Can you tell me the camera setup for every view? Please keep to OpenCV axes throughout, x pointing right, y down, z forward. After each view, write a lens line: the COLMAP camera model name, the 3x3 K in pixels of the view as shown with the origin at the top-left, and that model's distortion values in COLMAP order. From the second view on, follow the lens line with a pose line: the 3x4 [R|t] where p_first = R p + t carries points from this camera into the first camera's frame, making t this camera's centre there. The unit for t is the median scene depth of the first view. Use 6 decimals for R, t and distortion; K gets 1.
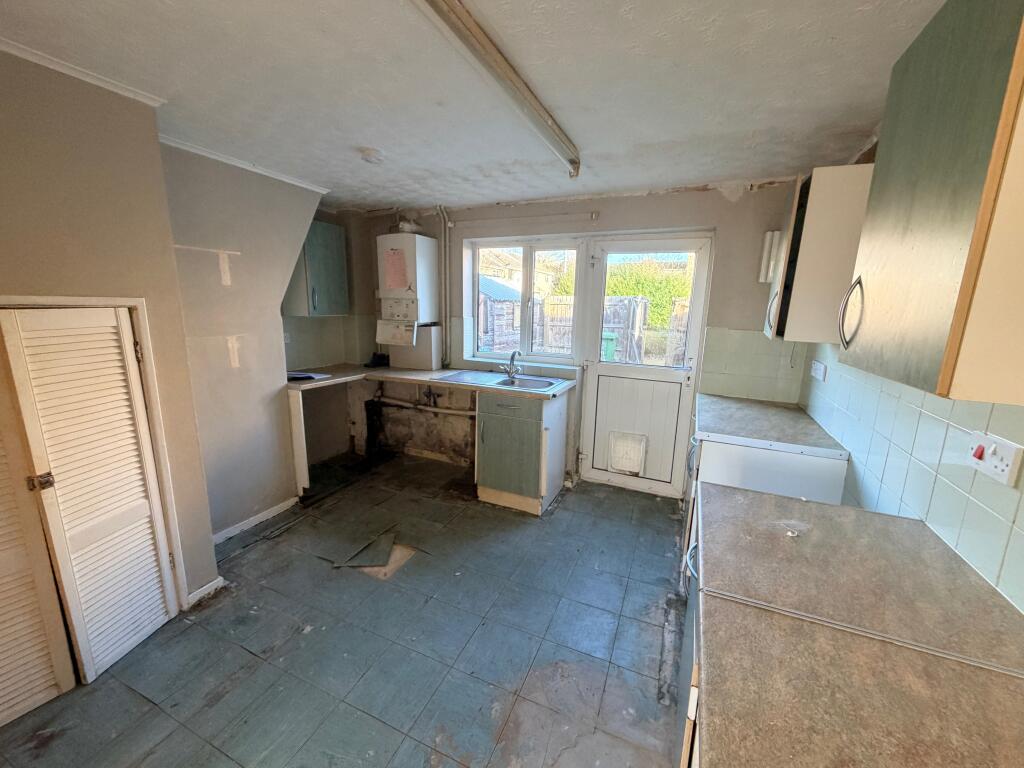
lens RADIAL K [[408.5, 0, 512.0], [0, 408.5, 384.0], [0, 0, 1]] dist [0.001655, 0.000135]
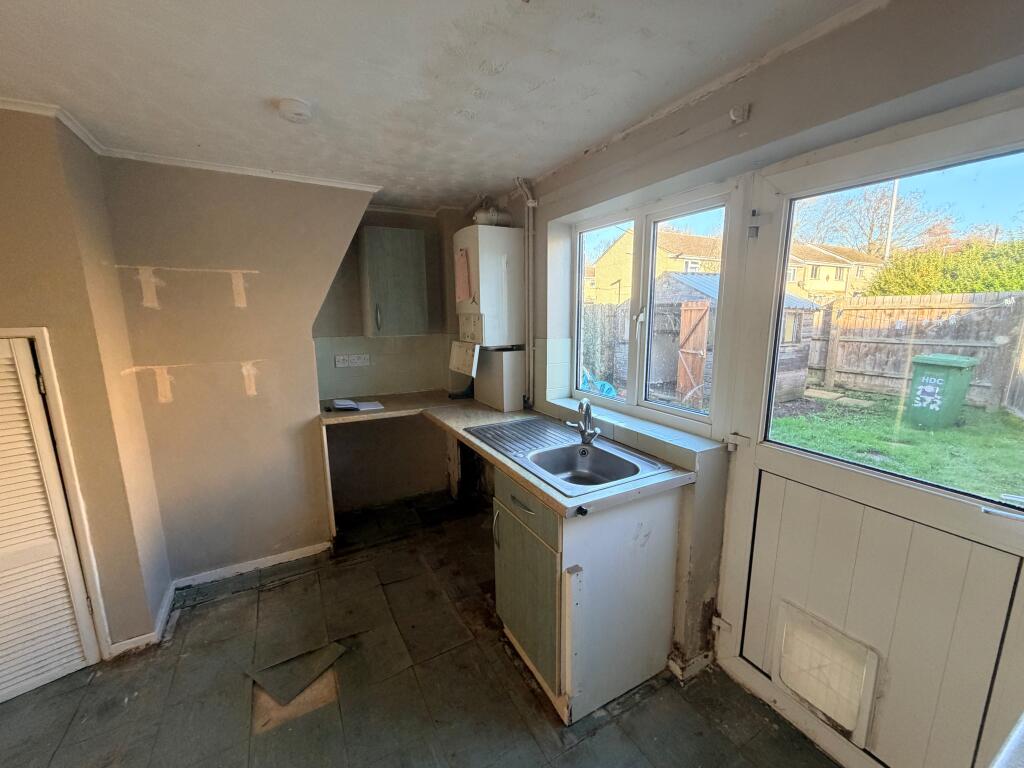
lens RADIAL K [[408.5, 0, 512.0], [0, 408.5, 384.0], [0, 0, 1]] dist [0.001655, 0.000135]
pose [[0.792641, 0.078957, -0.604554, 0.287374], [-0.092082, 0.995708, 0.009313, -0.106054], [0.602695, 0.048287, 0.796510, 0.508574]]
